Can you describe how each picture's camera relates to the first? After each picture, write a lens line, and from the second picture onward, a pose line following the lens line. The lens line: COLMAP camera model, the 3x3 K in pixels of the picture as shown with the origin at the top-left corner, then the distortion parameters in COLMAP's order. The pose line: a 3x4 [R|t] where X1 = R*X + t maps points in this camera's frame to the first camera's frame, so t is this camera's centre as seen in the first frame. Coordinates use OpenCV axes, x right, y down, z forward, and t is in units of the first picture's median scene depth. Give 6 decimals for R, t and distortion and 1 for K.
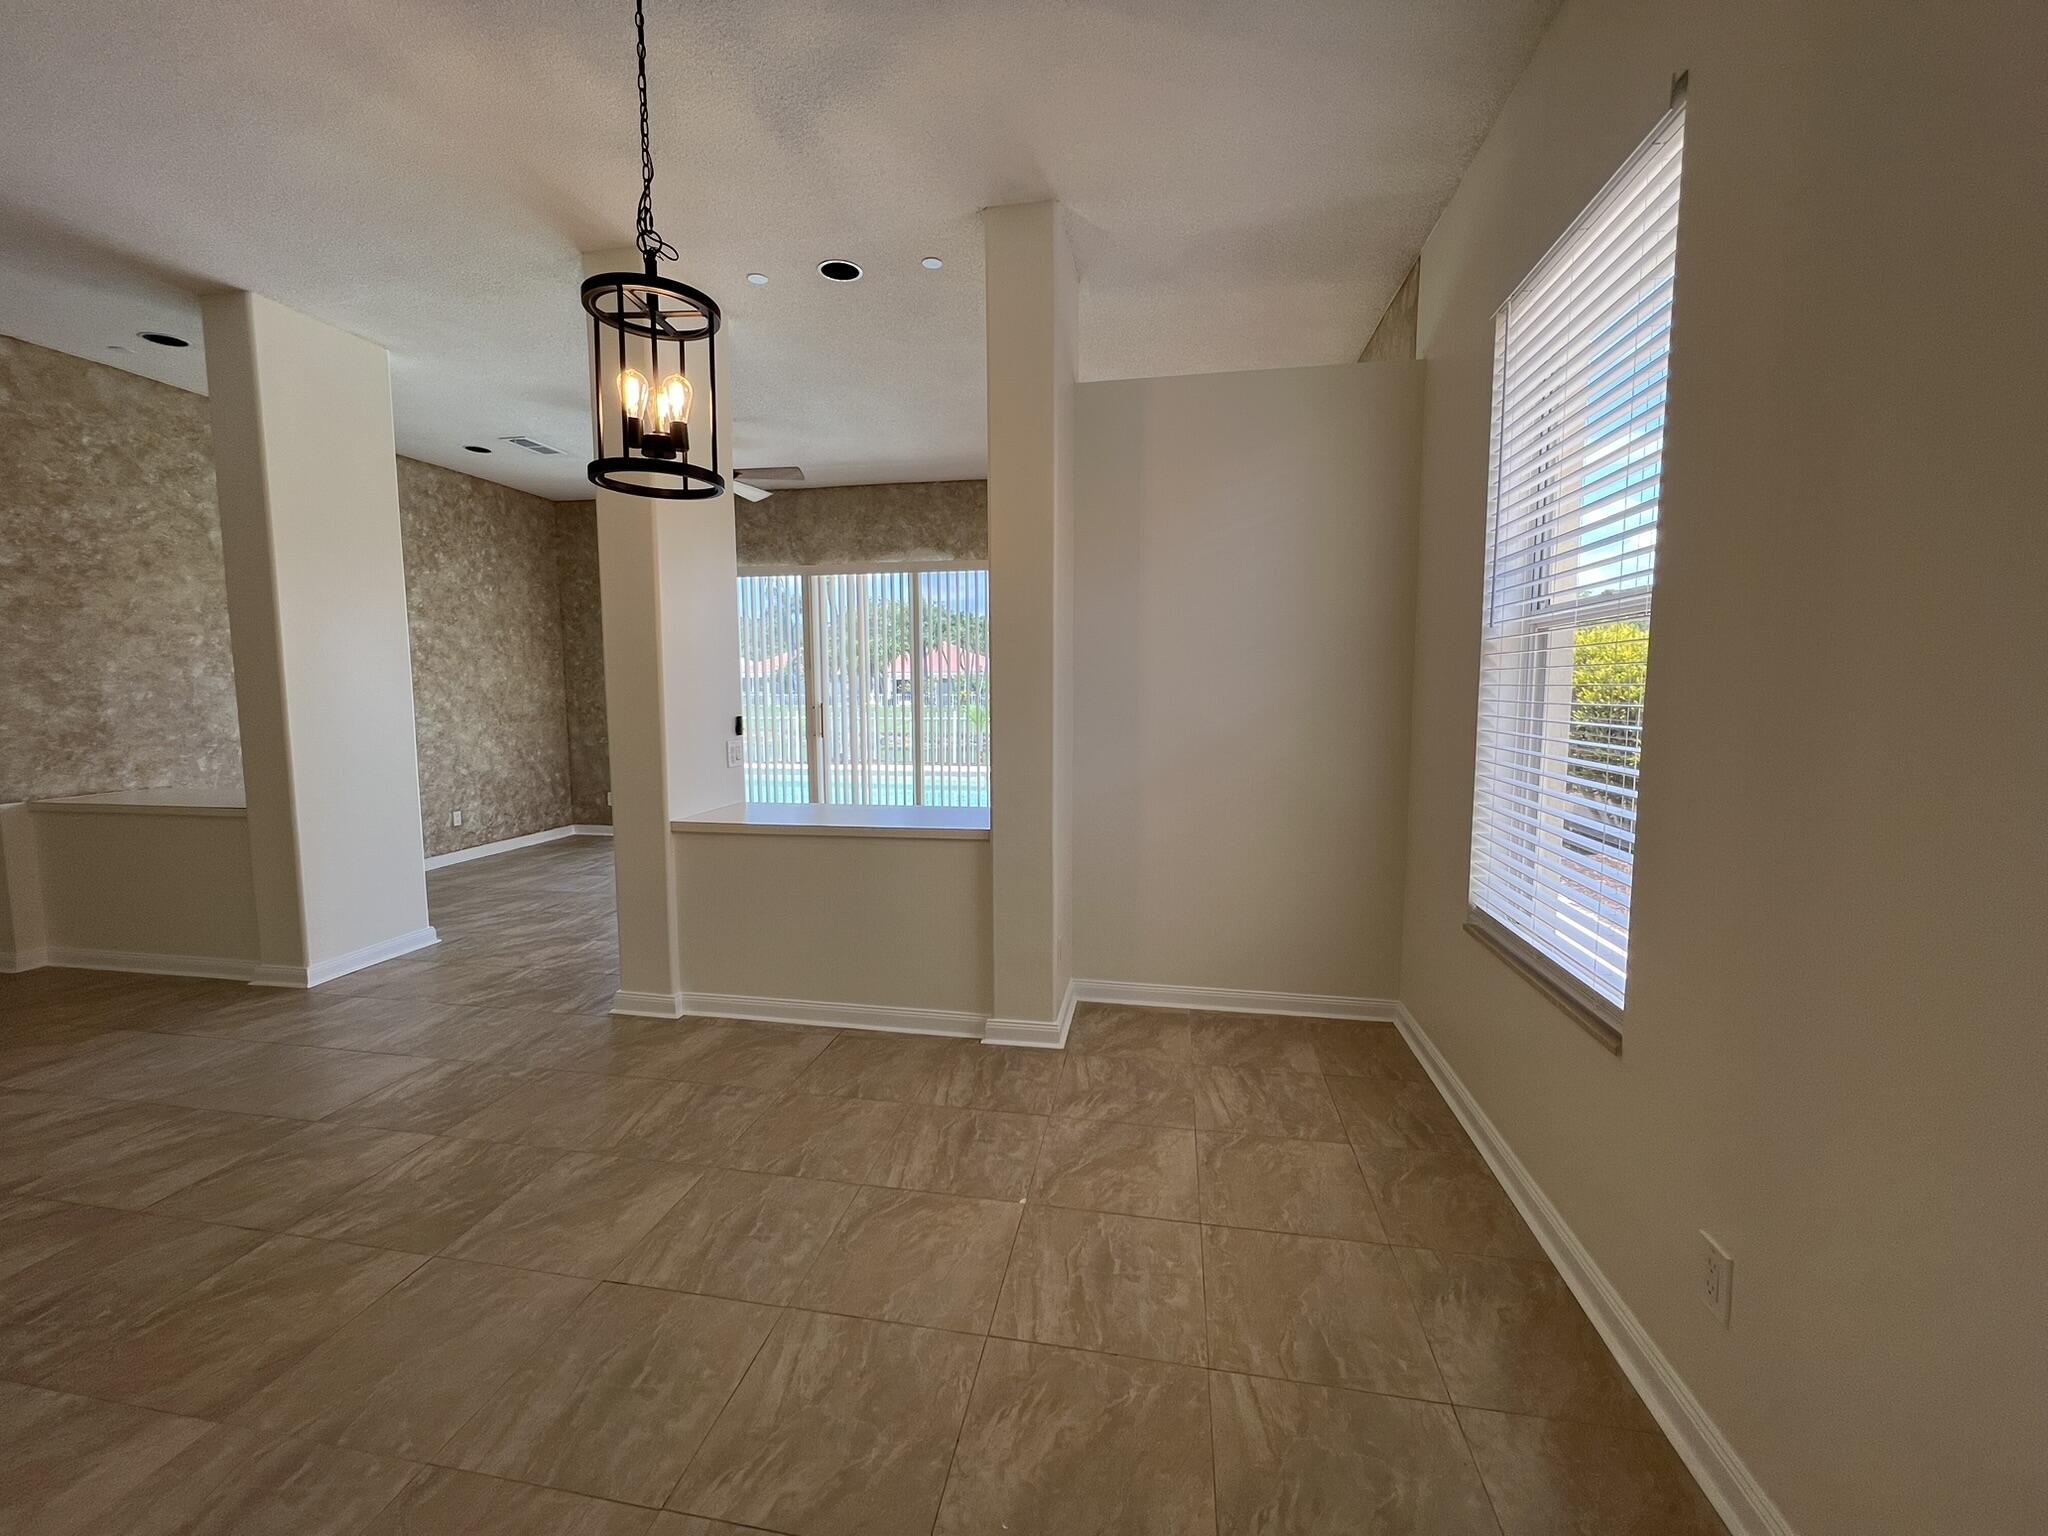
lens RADIAL K [[822.6, 0, 1017.5], [0, 822.6, 765.5], [0, 0, 1]] dist [-0.002145, 0.000704]
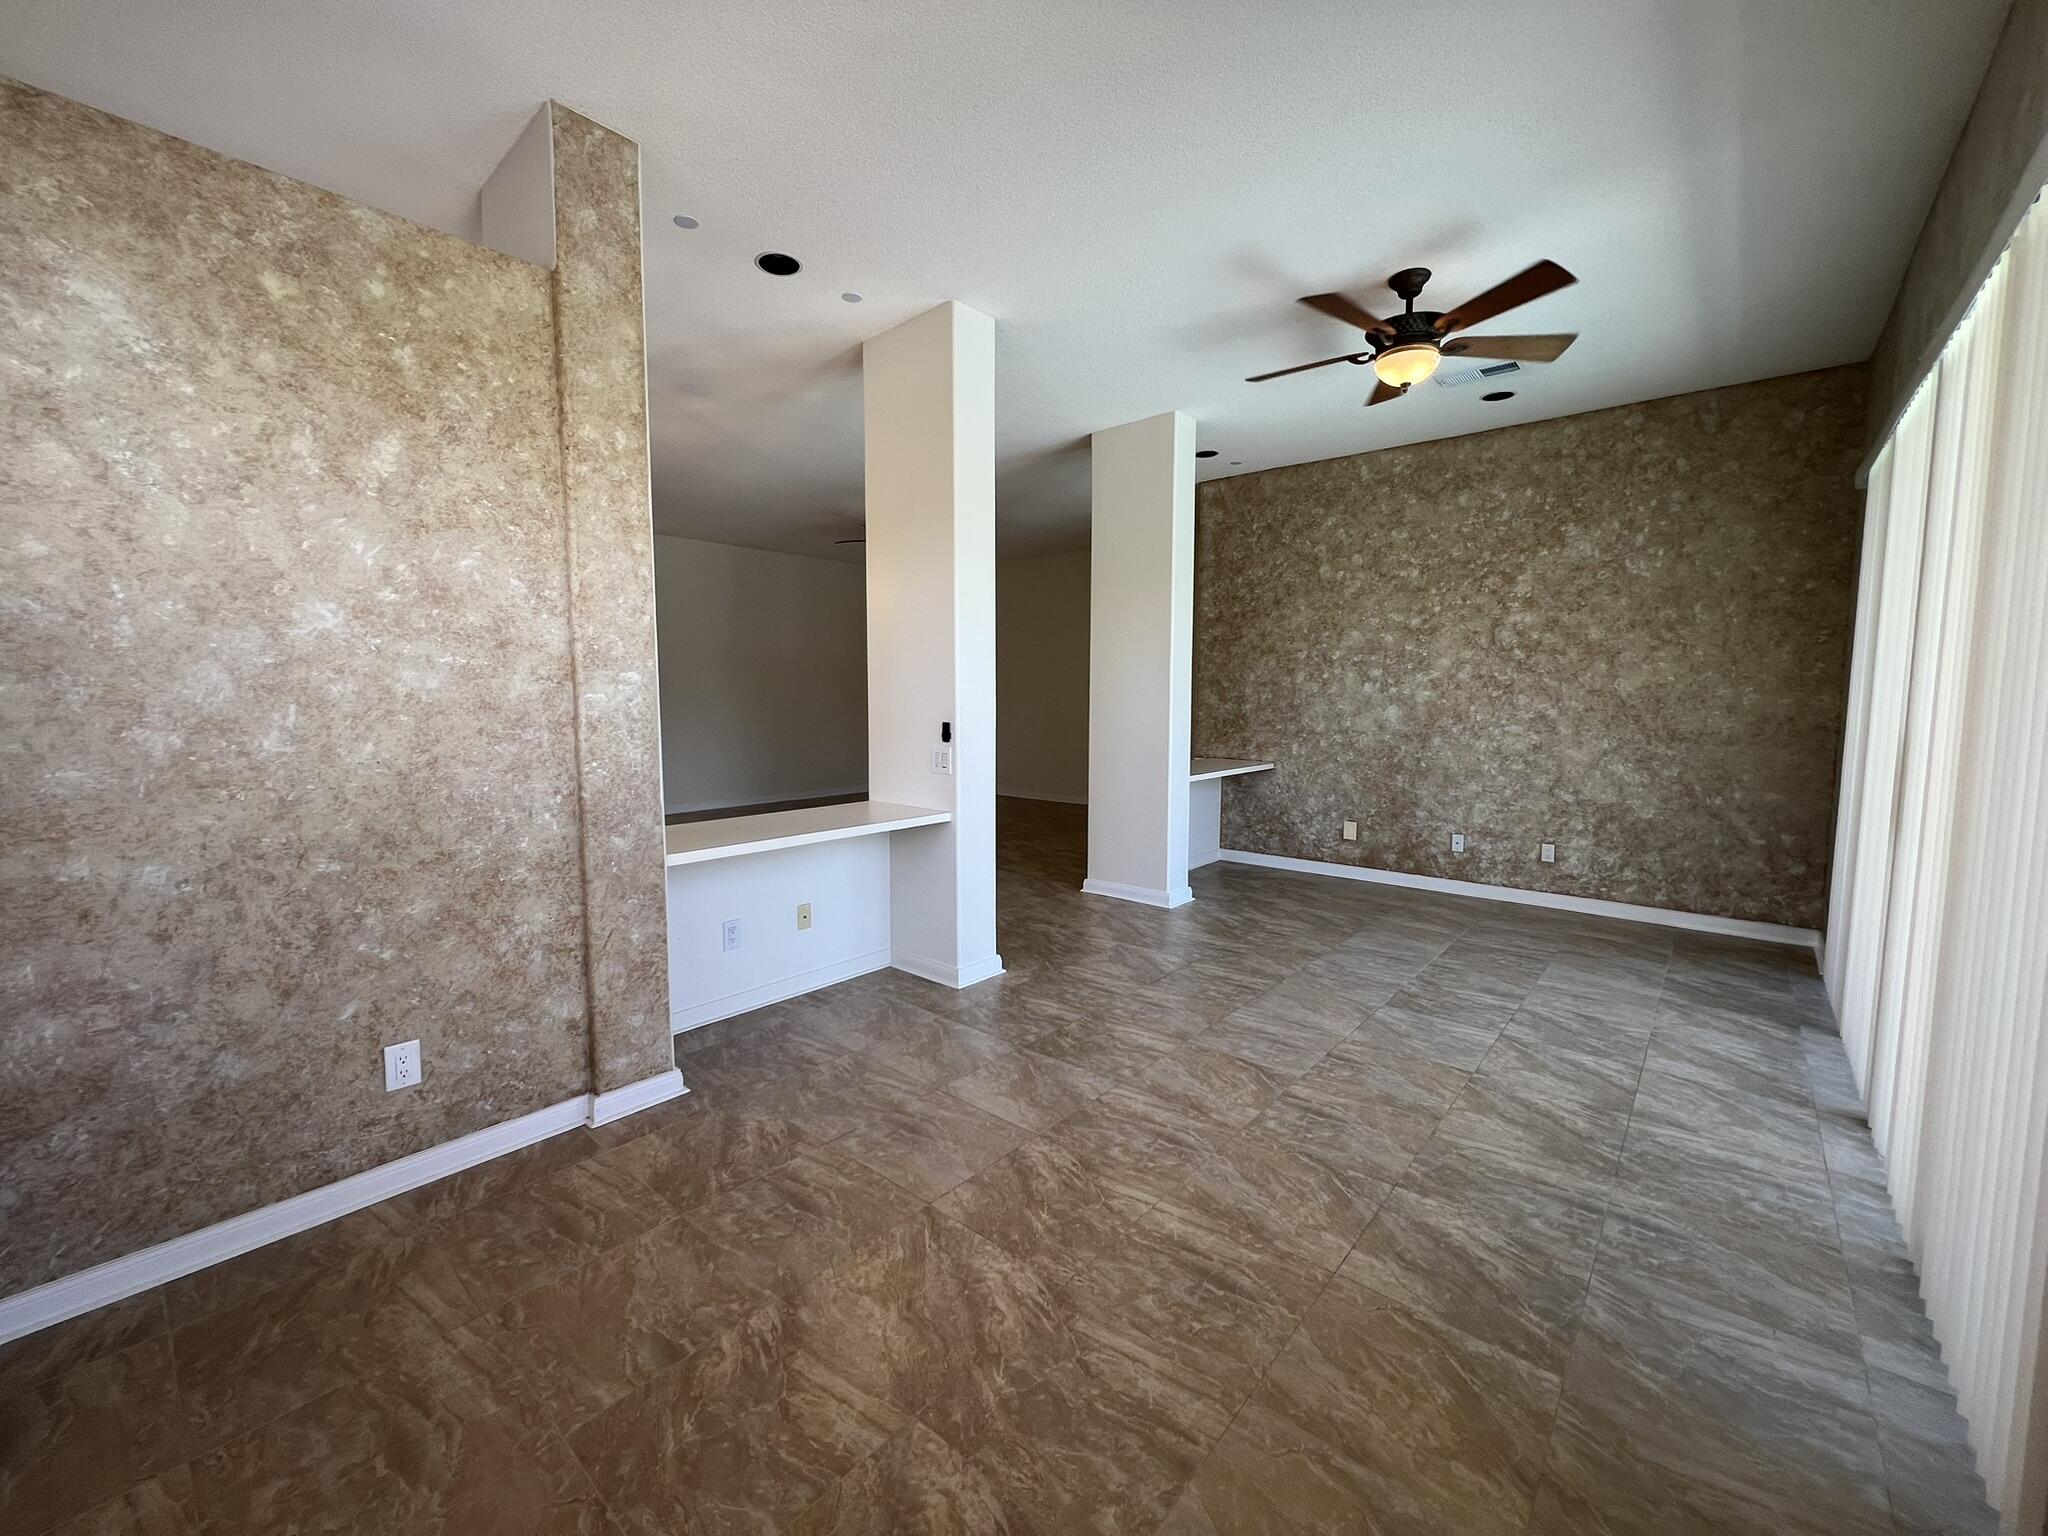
lens RADIAL K [[822.6, 0, 1018.1], [0, 822.6, 763.3], [0, 0, 1]] dist [-0.002145, 0.000704]
pose [[-0.508685, 0.078443, -0.857372, 0.398889], [-0.081037, 0.987057, 0.138388, -0.135736], [0.857130, 0.139875, -0.495744, 1.382784]]
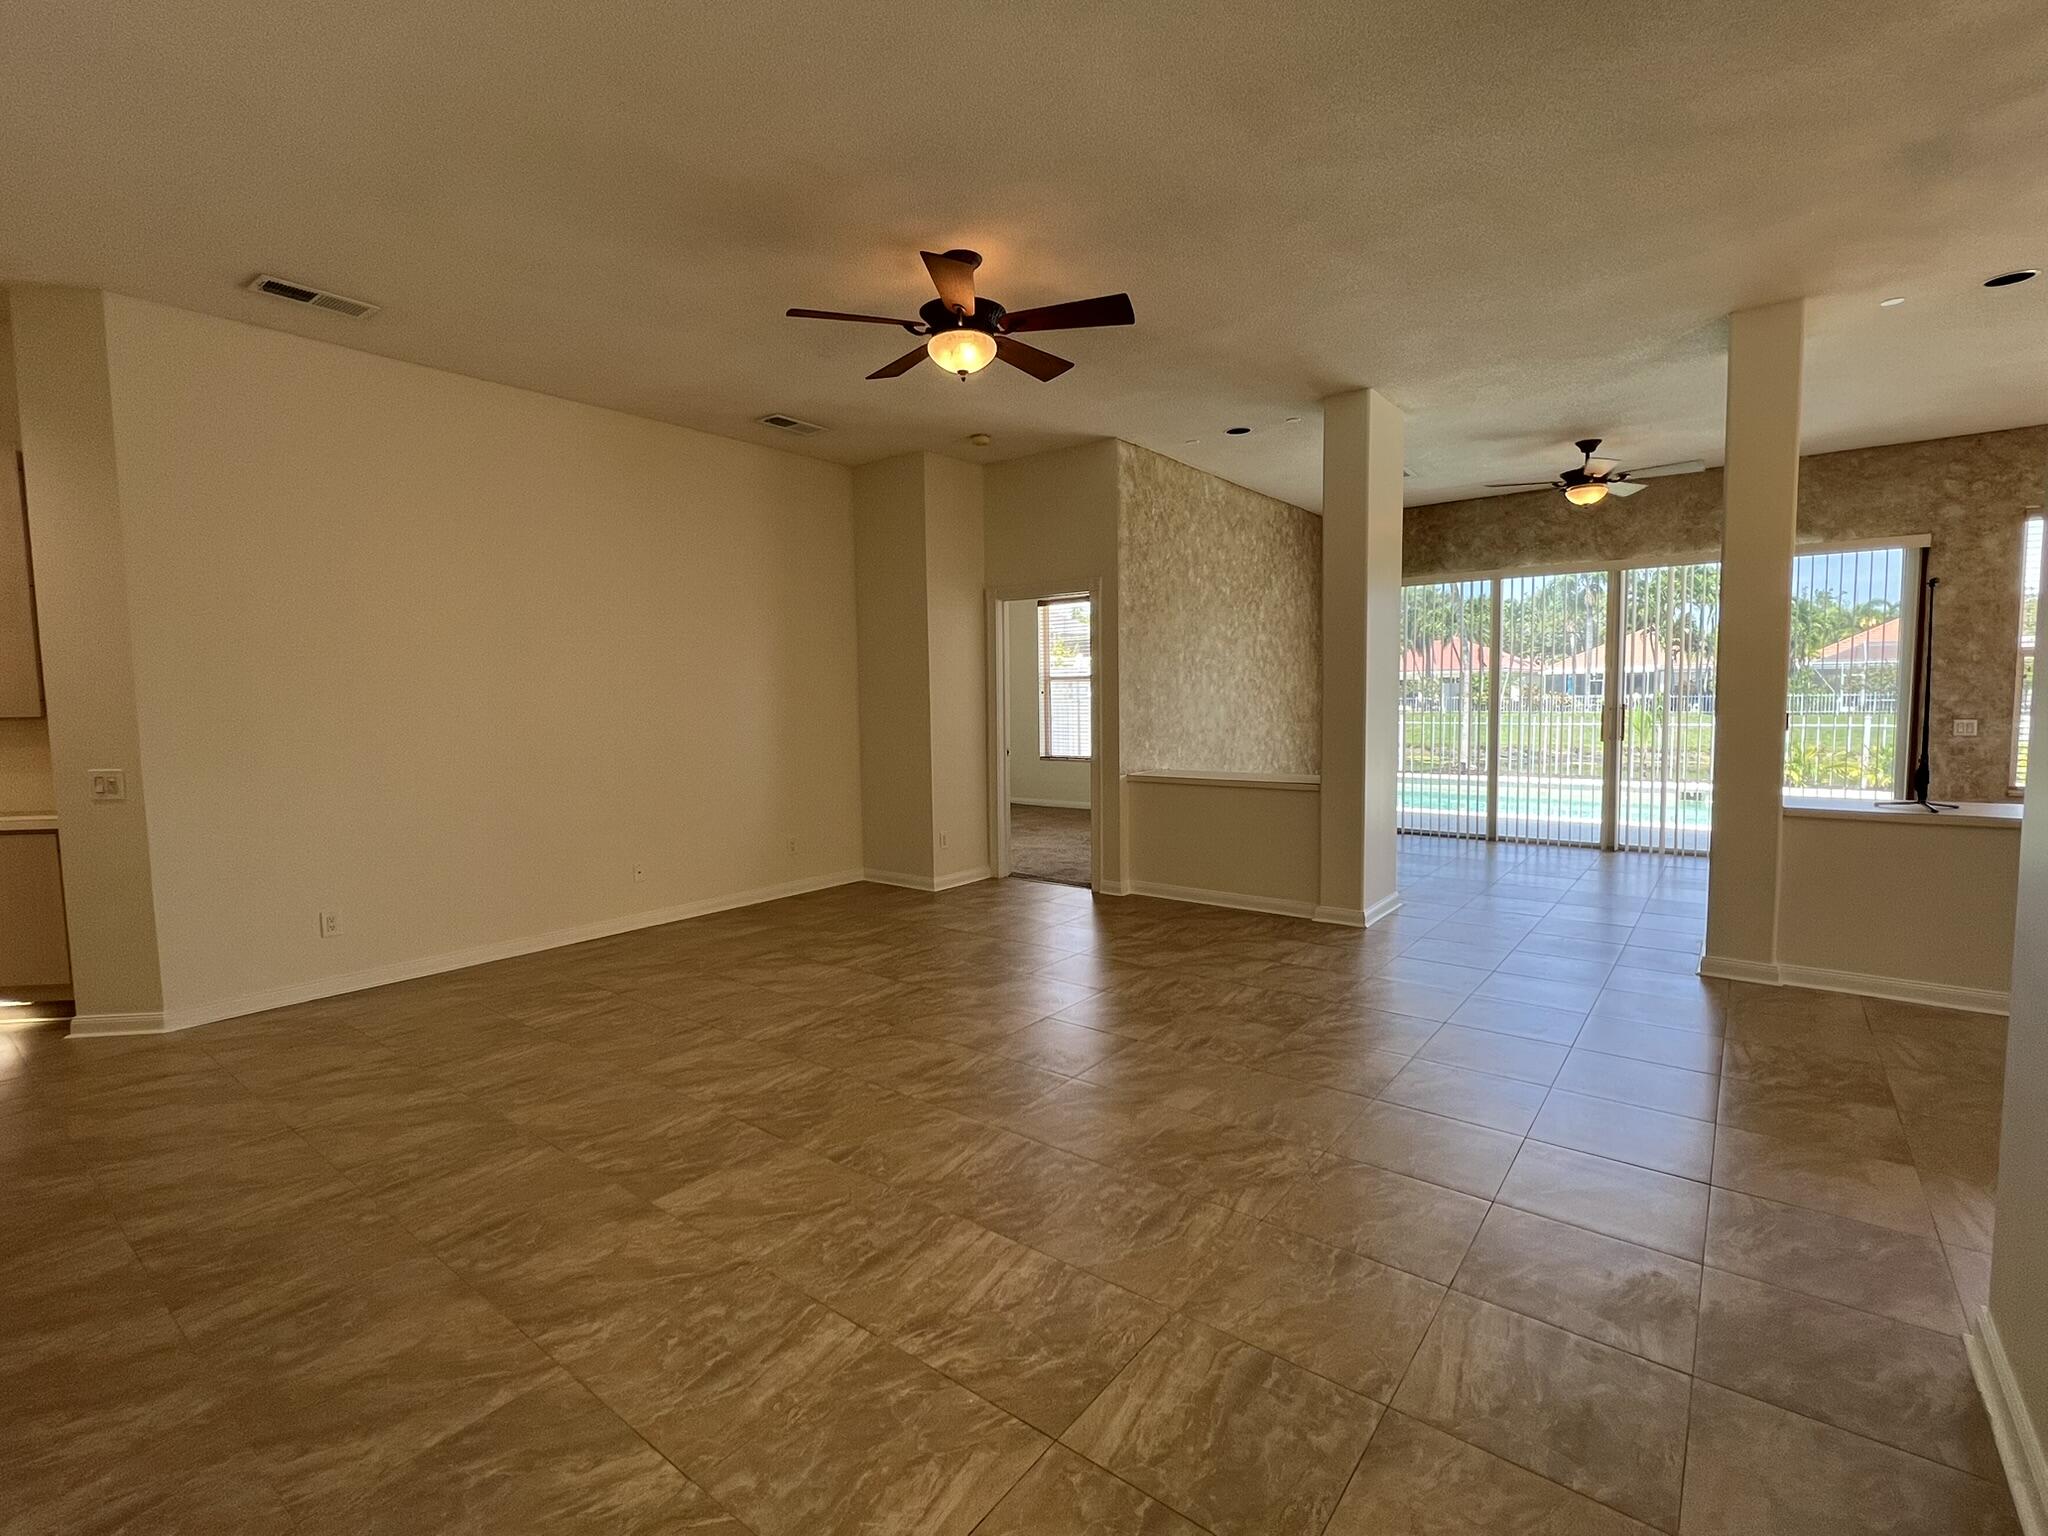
lens RADIAL K [[939.9, 0, 1022.5], [0, 939.9, 773.1], [0, 0, 1]] dist [0.003023, 0.000606]
pose [[0.890017, 0.029651, -0.454962, -0.583151], [-0.031665, 0.999493, 0.003195, 0.038080], [0.454826, 0.011562, 0.890505, -0.463952]]
